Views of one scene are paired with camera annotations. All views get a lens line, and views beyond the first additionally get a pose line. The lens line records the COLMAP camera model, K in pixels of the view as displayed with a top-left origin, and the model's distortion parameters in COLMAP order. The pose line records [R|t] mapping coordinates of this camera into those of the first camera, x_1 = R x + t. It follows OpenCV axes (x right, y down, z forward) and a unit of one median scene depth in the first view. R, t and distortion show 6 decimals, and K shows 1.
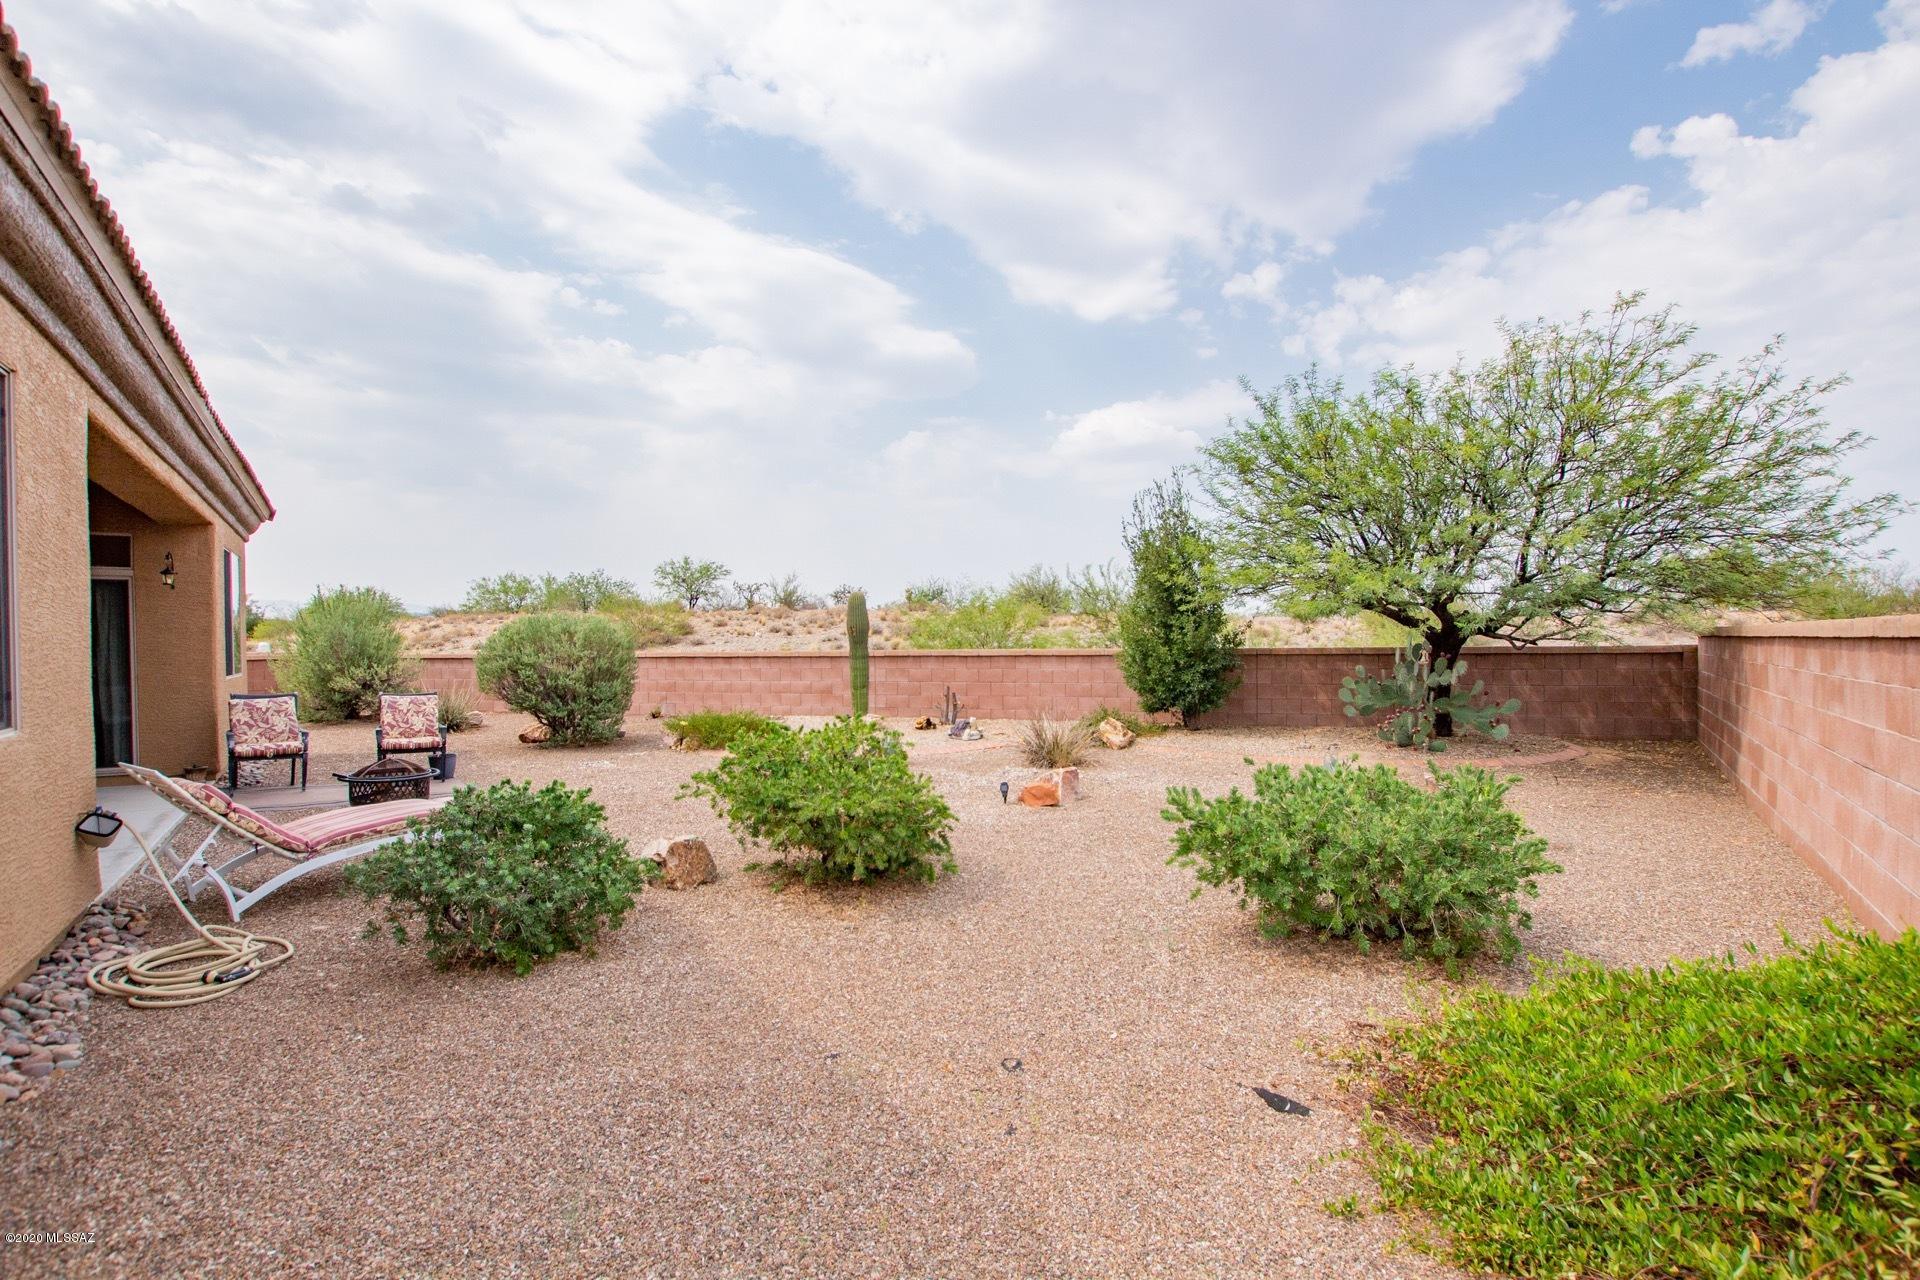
lens RADIAL K [[874.6, 0, 960.9], [0, 874.6, 698.2], [0, 0, 1]] dist [-0.022130, -0.000192]
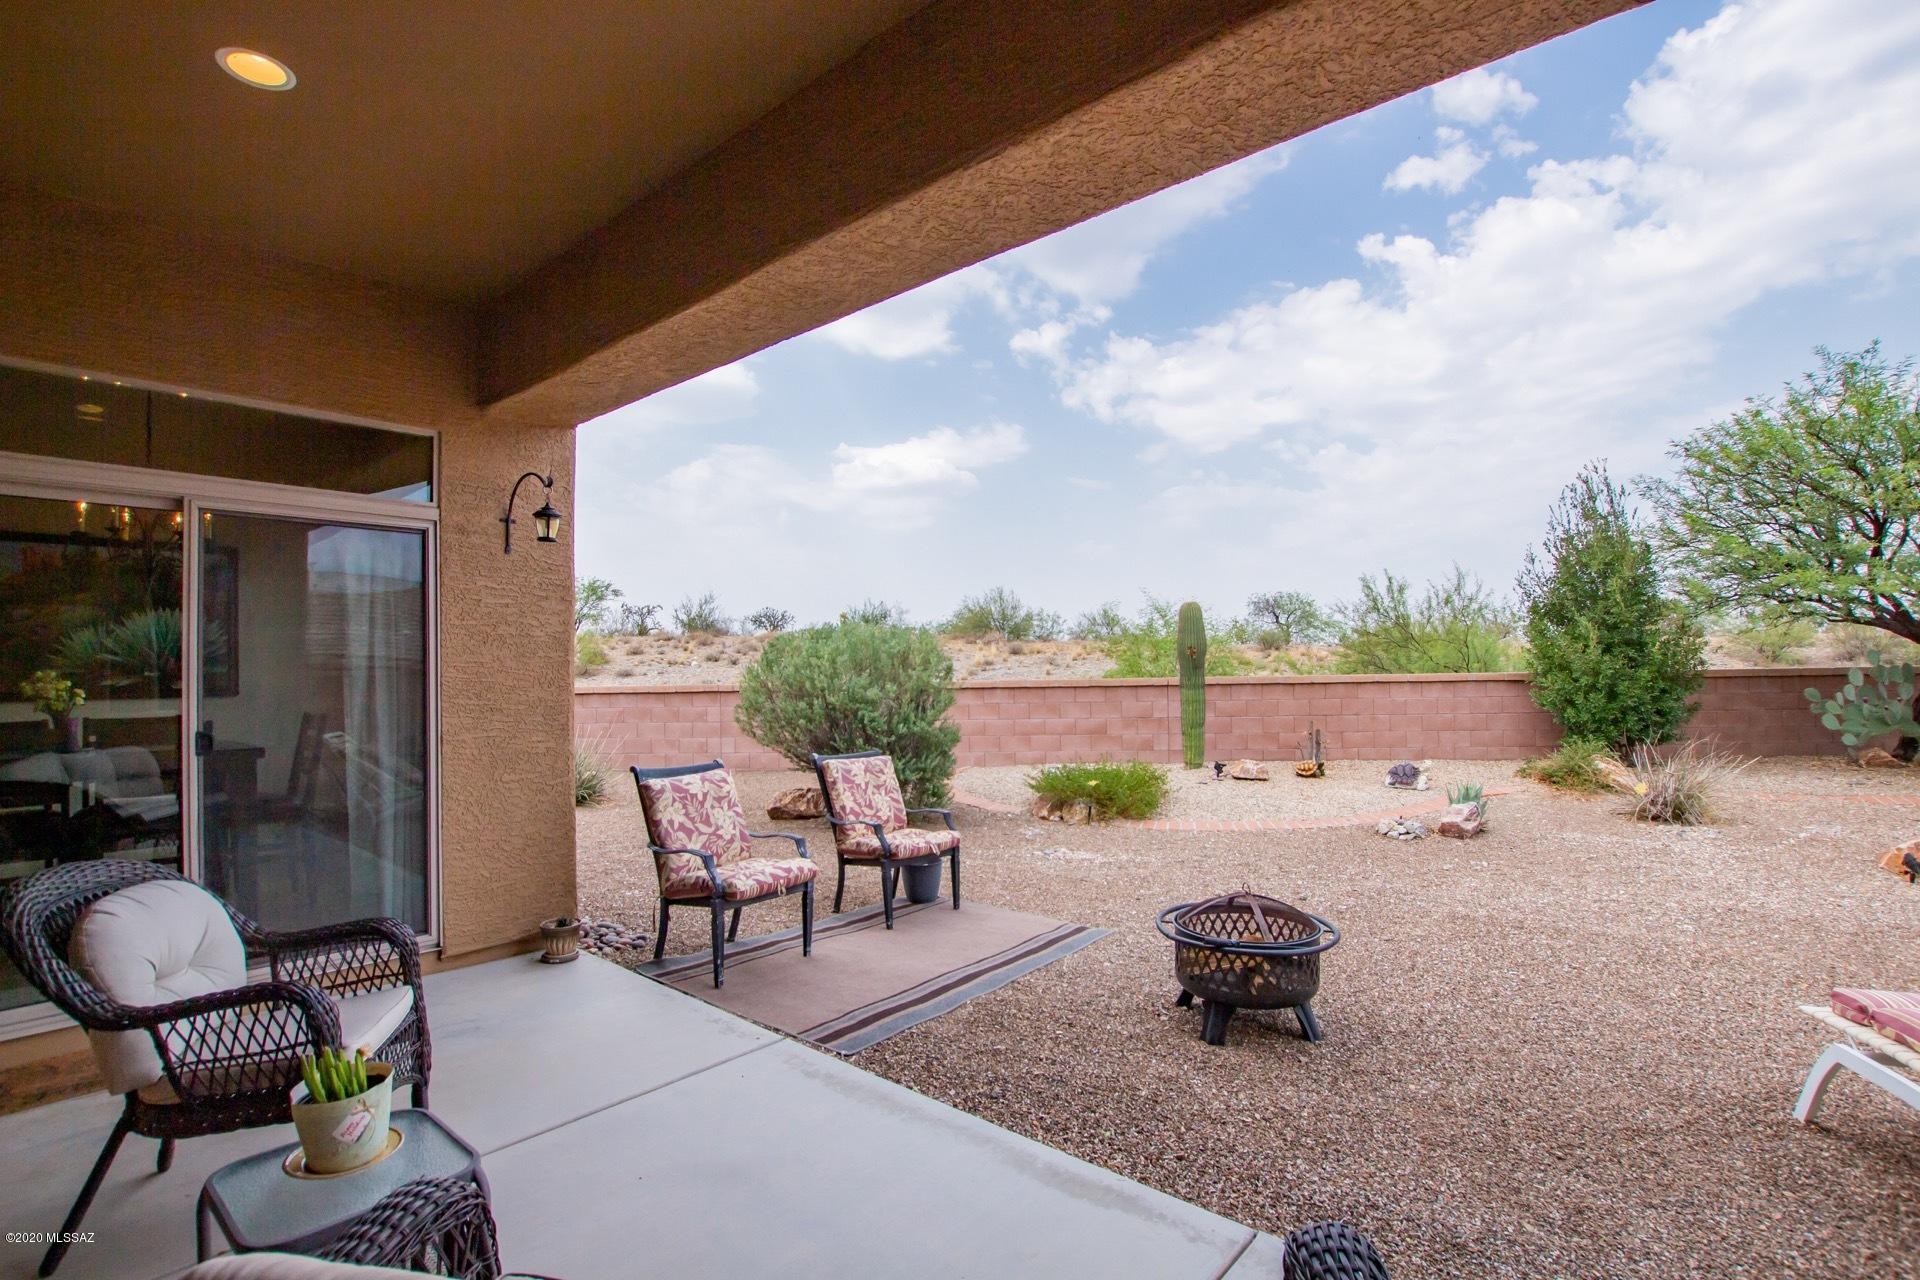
lens RADIAL K [[875.8, 0, 954.0], [0, 875.8, 653.5], [0, 0, 1]] dist [-0.034623, -0.000056]
pose [[0.970108, 0.000231, 0.242673, -0.195199], [0.020920, 0.996197, -0.084576, -0.005671], [-0.241770, 0.087125, 0.966414, 0.118182]]
